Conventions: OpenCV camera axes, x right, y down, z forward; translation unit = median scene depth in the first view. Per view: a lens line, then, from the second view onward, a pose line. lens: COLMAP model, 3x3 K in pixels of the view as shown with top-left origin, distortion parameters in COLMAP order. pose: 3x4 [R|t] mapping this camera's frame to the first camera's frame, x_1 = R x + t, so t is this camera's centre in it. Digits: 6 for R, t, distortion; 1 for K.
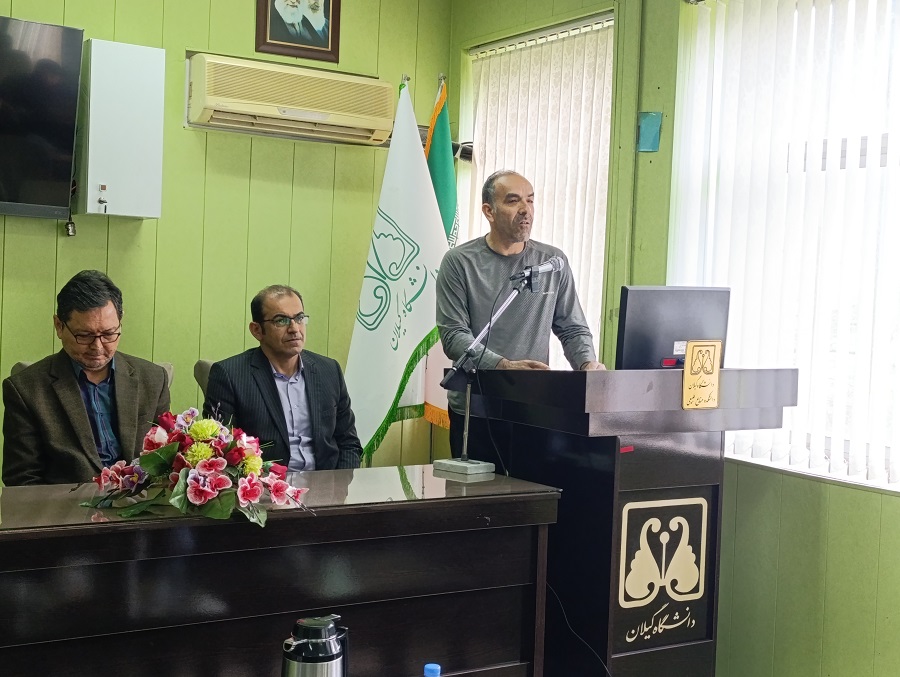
lens RADIAL K [[1240.7, 0, 449.4], [0, 1240.7, 339.9], [0, 0, 1]] dist [0.094770, 0.000000]
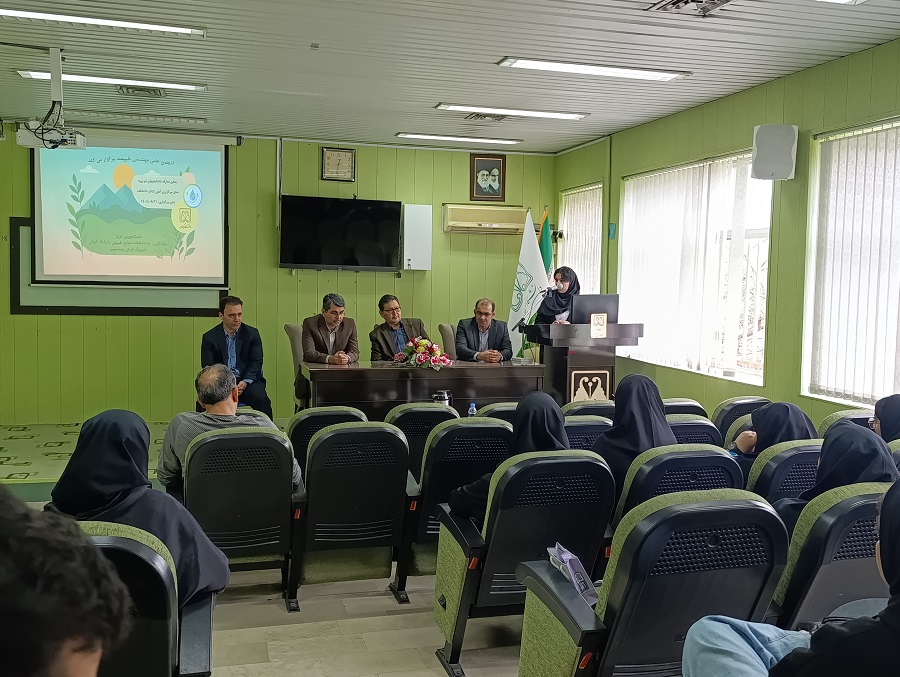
lens RADIAL K [[888.8, 0, 454.4], [0, 888.8, 343.6], [0, 0, 1]] dist [0.014109, 0.000000]
pose [[0.956977, -0.003863, -0.290139, 0.390305], [0.011274, 0.999651, 0.023877, 0.013767], [0.289945, -0.026121, 0.956687, -0.845037]]
